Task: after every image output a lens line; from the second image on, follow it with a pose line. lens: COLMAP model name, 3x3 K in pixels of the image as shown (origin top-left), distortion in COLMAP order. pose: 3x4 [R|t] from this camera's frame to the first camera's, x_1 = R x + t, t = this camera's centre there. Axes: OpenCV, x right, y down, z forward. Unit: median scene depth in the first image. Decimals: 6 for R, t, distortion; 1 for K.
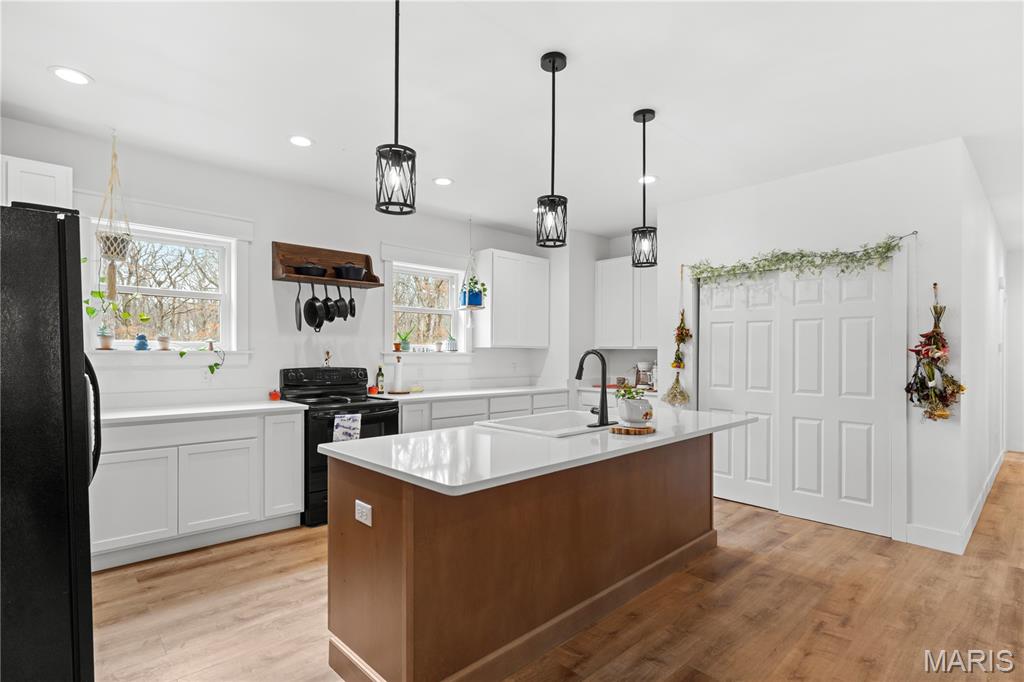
lens RADIAL K [[504.7, 0, 512.7], [0, 504.7, 351.7], [0, 0, 1]] dist [-0.004266, -0.000522]
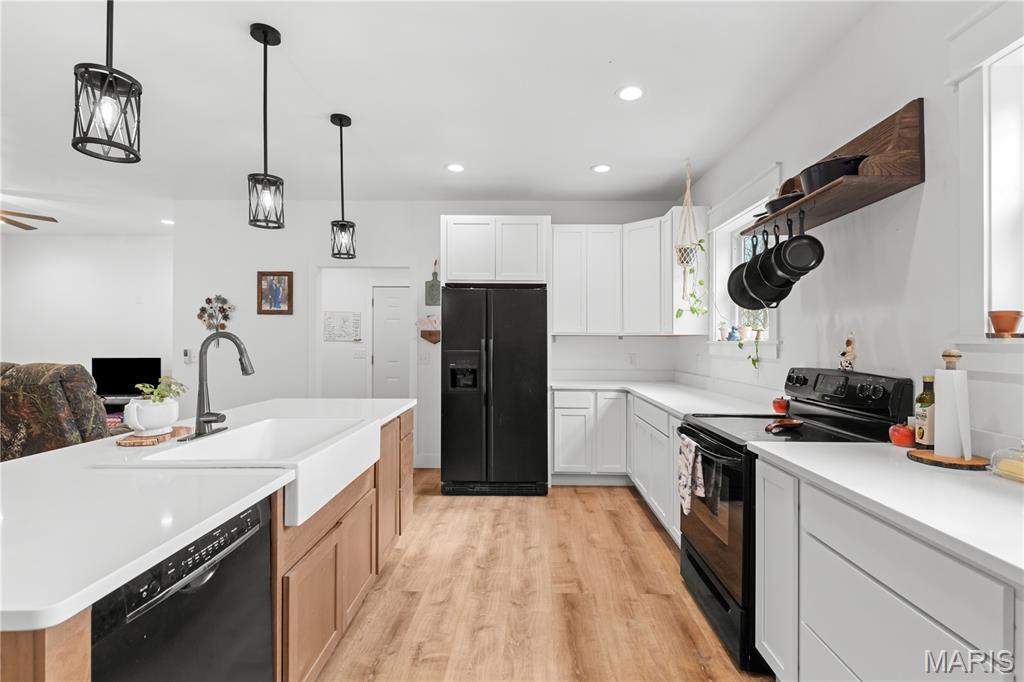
lens RADIAL K [[463.7, 0, 515.0], [0, 463.7, 340.3], [0, 0, 1]] dist [0.002262, -0.000274]
pose [[-0.698470, -0.012866, -0.715523, 0.289471], [-0.007190, 0.999914, -0.010962, 0.010761], [0.715603, -0.002512, -0.698503, 1.459552]]
